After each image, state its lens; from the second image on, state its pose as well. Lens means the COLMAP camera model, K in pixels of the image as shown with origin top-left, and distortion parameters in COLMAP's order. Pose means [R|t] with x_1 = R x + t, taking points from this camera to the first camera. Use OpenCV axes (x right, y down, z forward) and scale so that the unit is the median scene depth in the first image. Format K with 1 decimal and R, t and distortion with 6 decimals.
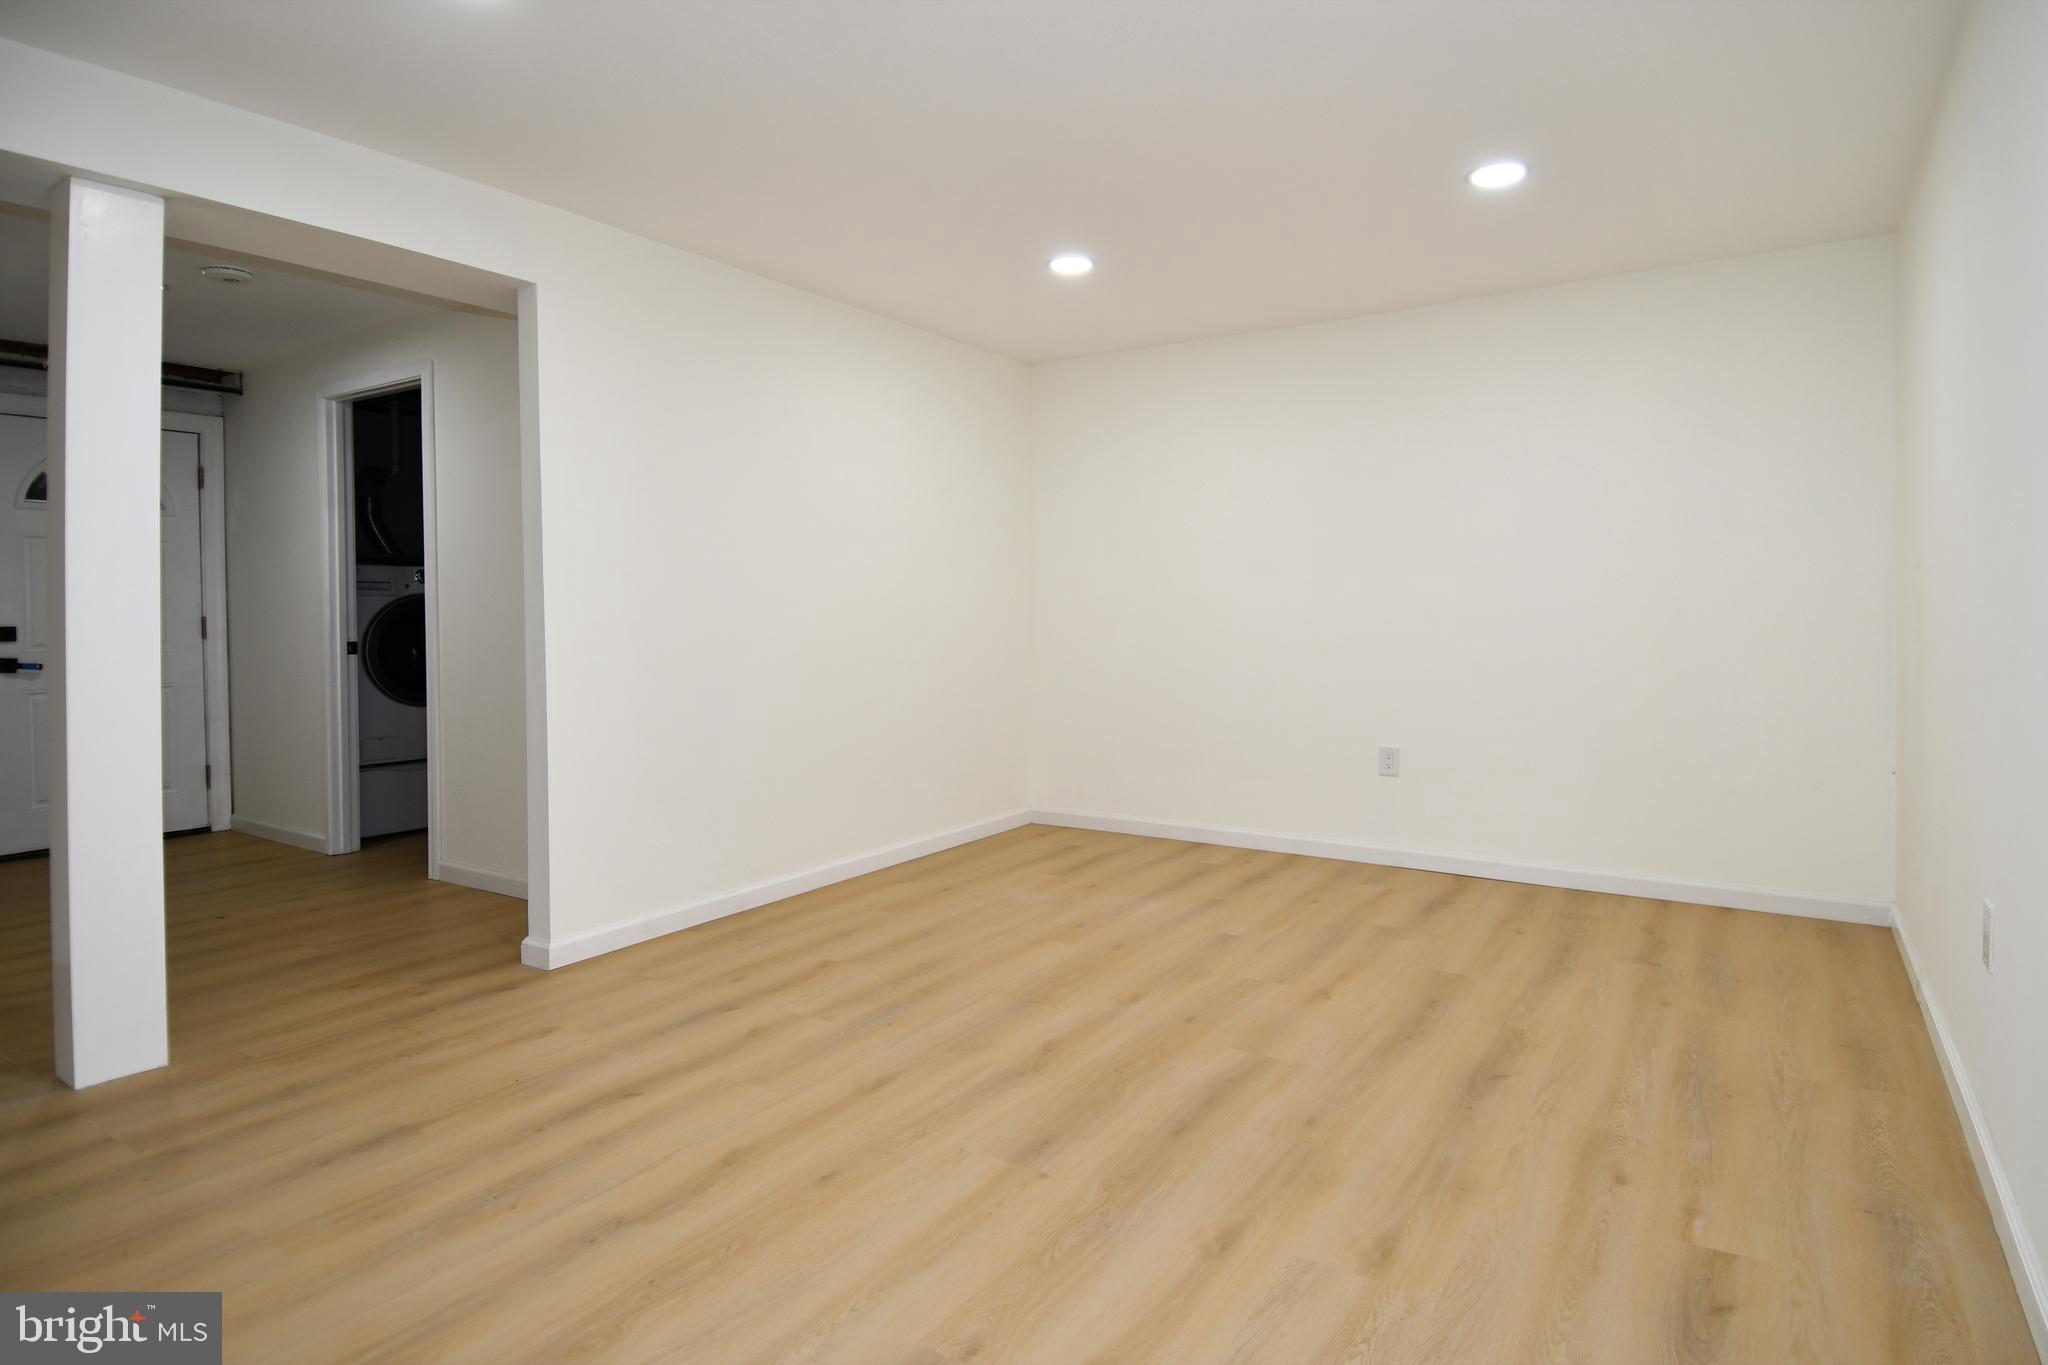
lens RADIAL K [[1111.5, 0, 1037.7], [0, 1111.5, 647.6], [0, 0, 1]] dist [0.060745, -0.072021]
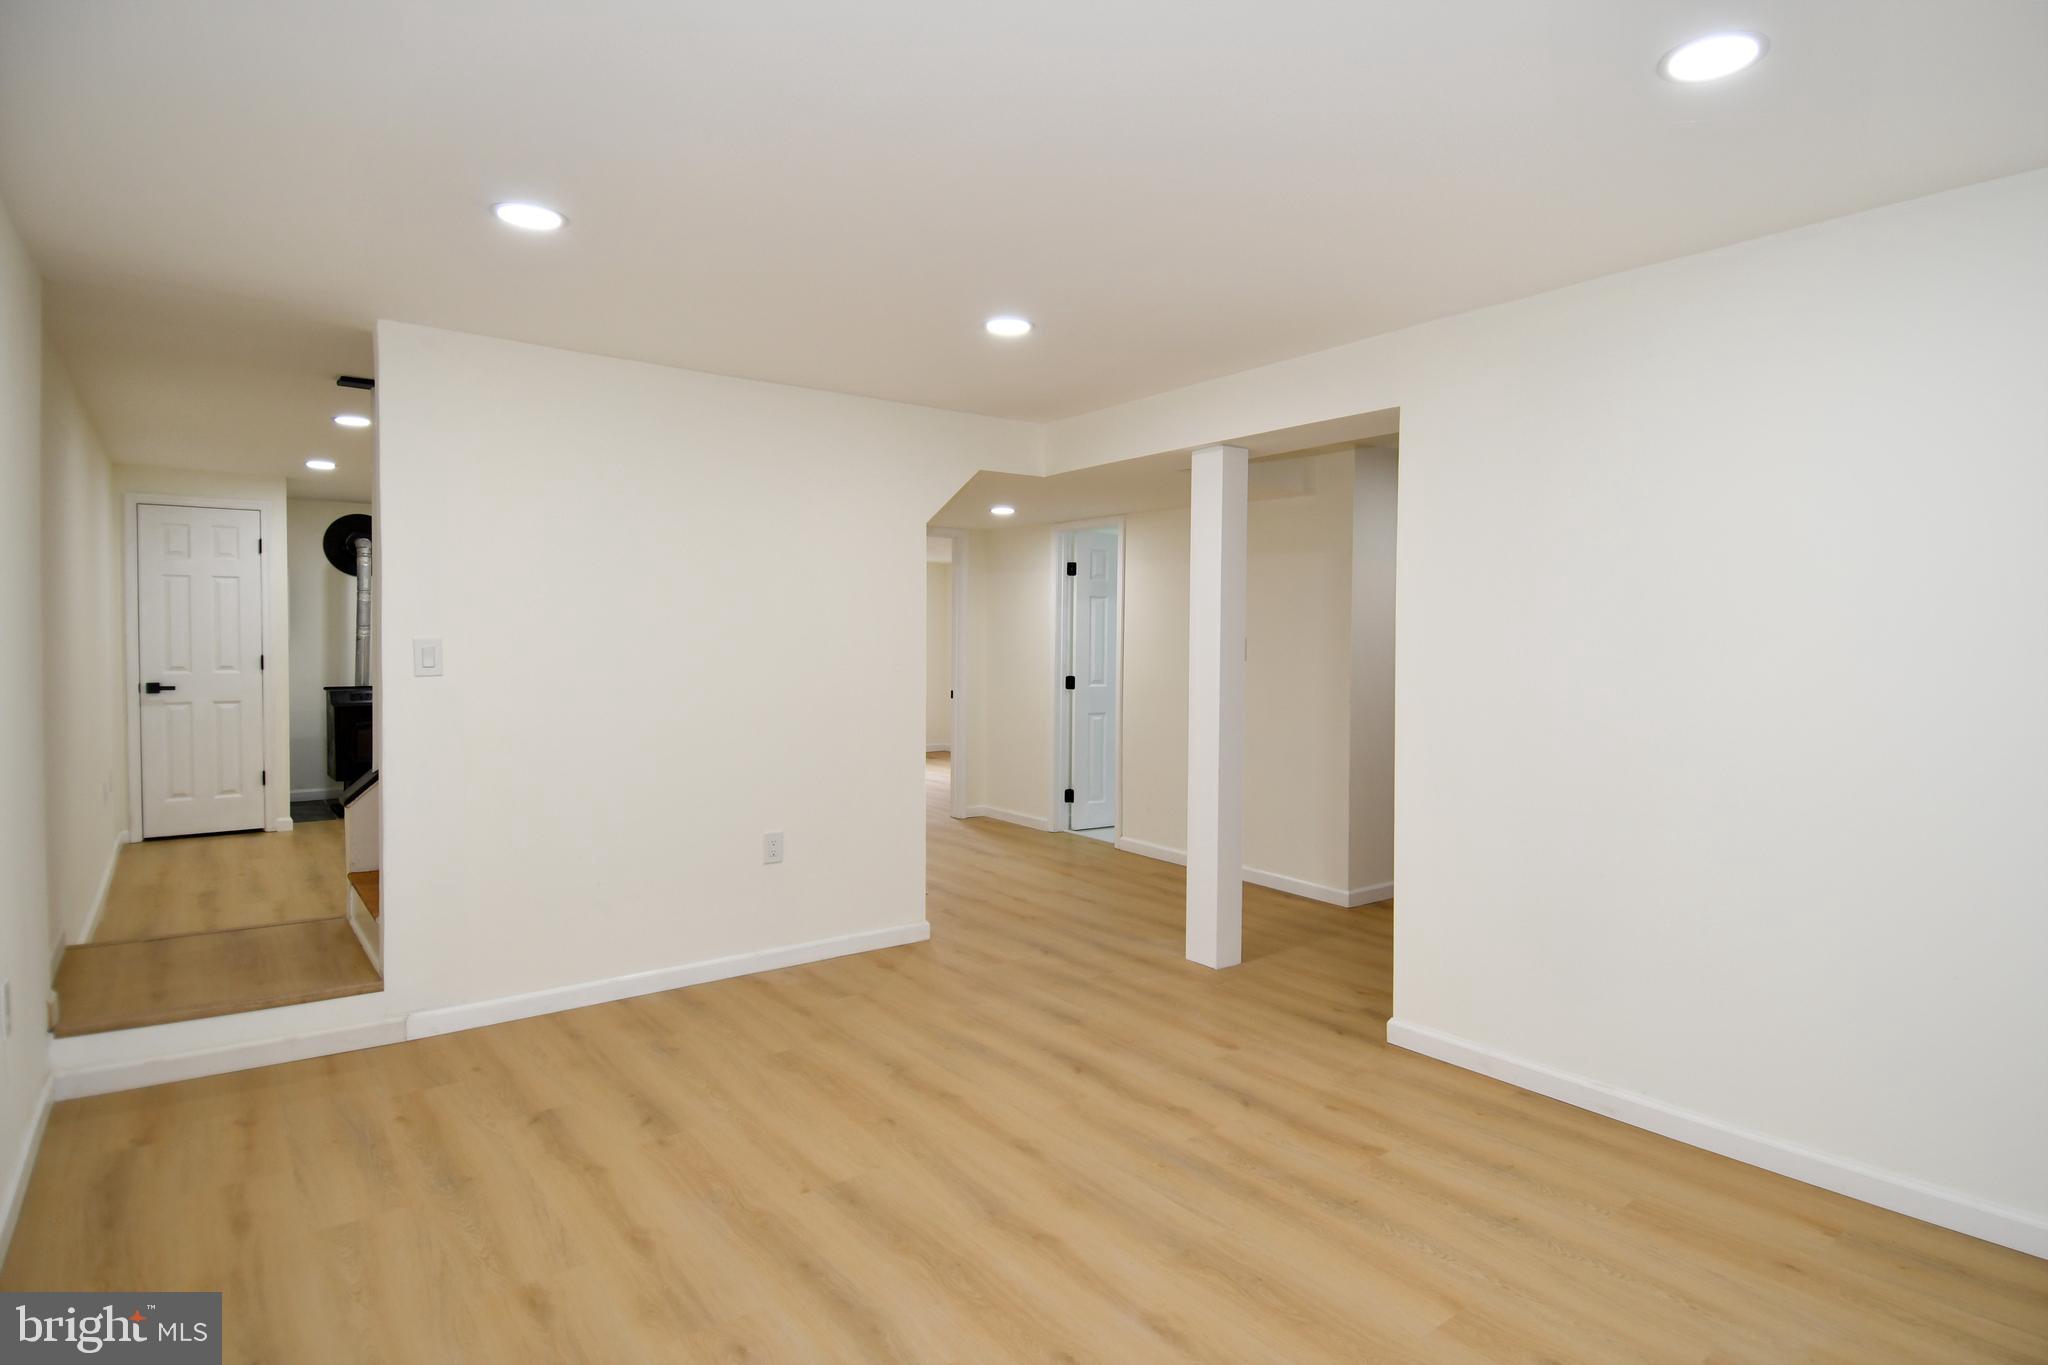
lens RADIAL K [[1111.5, 0, 1037.7], [0, 1111.5, 647.6], [0, 0, 1]] dist [0.060745, -0.072021]
pose [[-0.340812, 0.012360, -0.940050, 0.831032], [-0.029169, 0.999293, 0.023714, -0.126670], [0.939679, 0.035503, -0.340210, 1.269846]]
